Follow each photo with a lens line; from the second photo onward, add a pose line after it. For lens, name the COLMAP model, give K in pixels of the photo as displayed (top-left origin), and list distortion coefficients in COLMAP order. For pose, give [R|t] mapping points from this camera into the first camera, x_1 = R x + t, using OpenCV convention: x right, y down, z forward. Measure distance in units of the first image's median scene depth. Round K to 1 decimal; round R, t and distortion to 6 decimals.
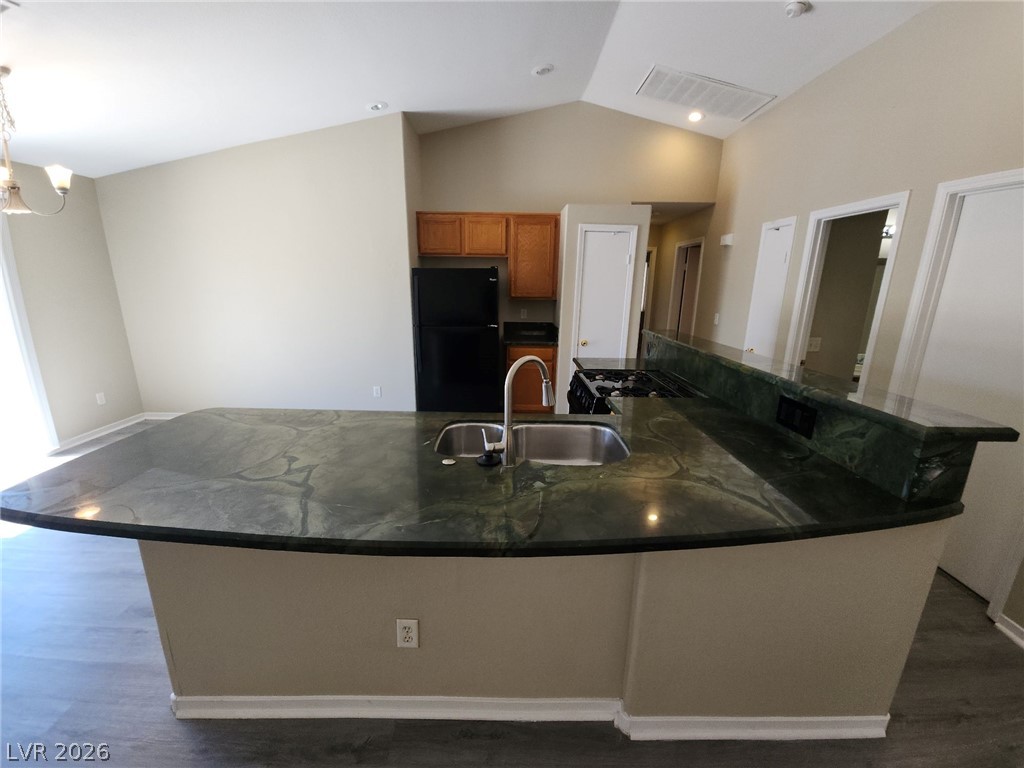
lens RADIAL K [[416.7, 0, 512.1], [0, 416.7, 390.0], [0, 0, 1]] dist [0.014879, -0.011449]
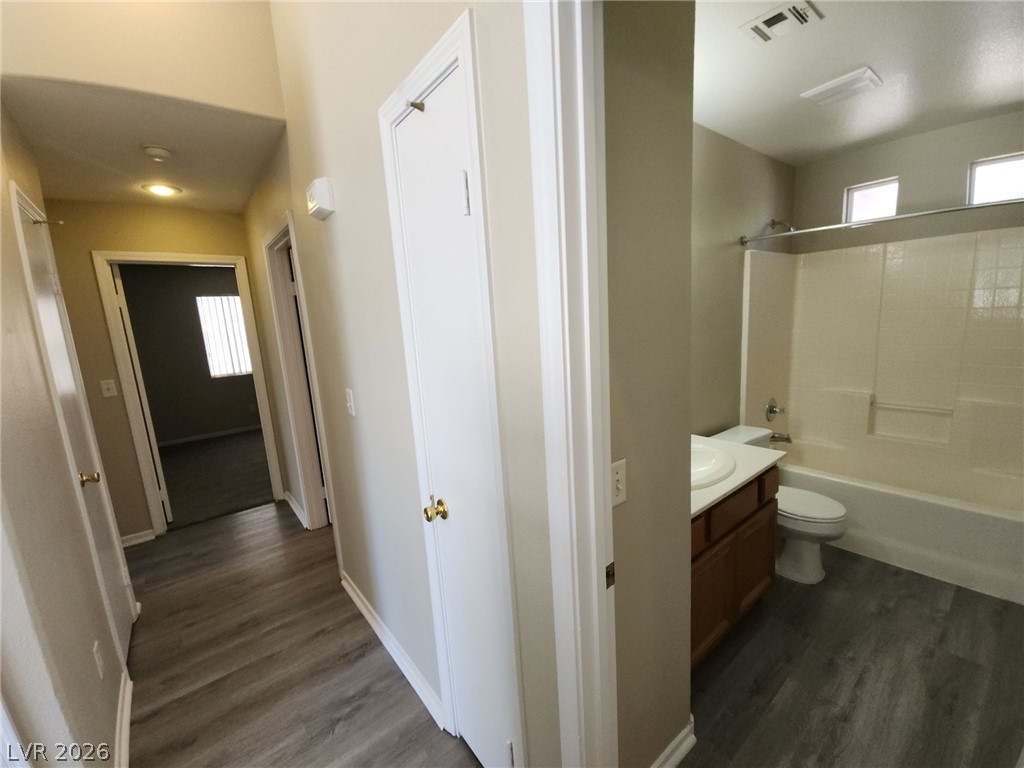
lens RADIAL K [[421.8, 0, 512.0], [0, 421.8, 384.0], [0, 0, 1]] dist [0.014766, -0.008770]
pose [[0.790338, -0.177145, 0.586502, 0.432175], [0.234300, 0.971911, -0.022178, -0.165175], [-0.566099, 0.154946, 0.809644, 0.681192]]
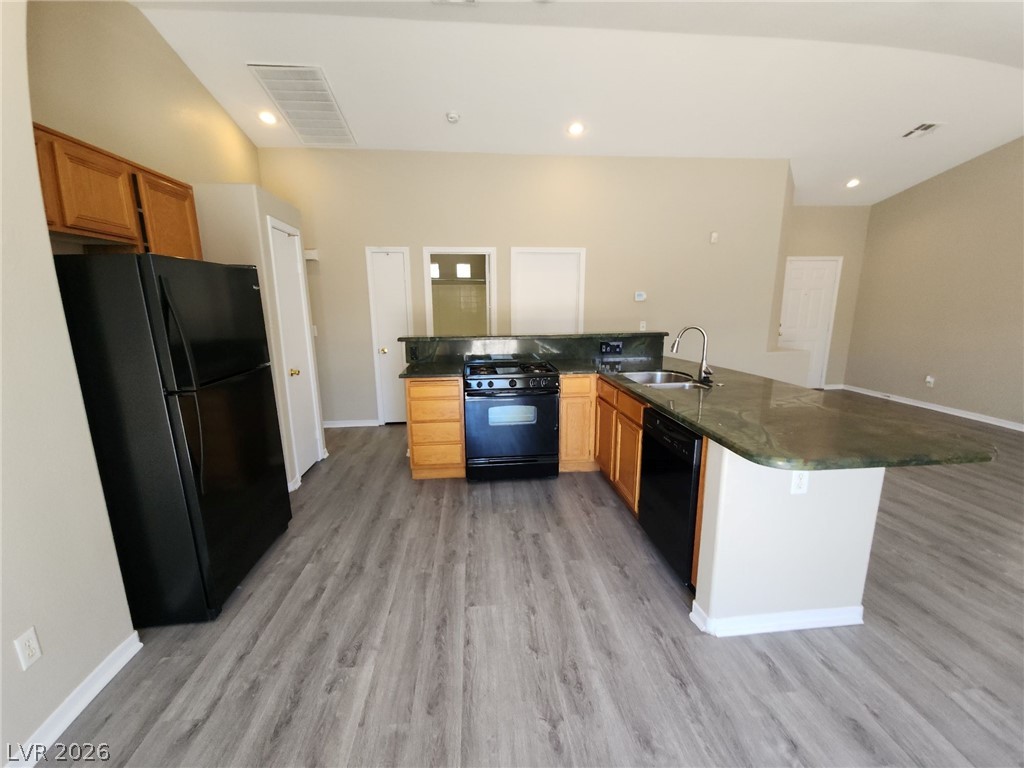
lens RADIAL K [[416.7, 0, 512.1], [0, 416.7, 390.0], [0, 0, 1]] dist [0.014879, -0.011449]
pose [[-0.079000, -0.217143, 0.972938, -0.664673], [0.257803, 0.938336, 0.230353, -0.166570], [-0.962962, 0.269024, -0.018148, 0.681326]]
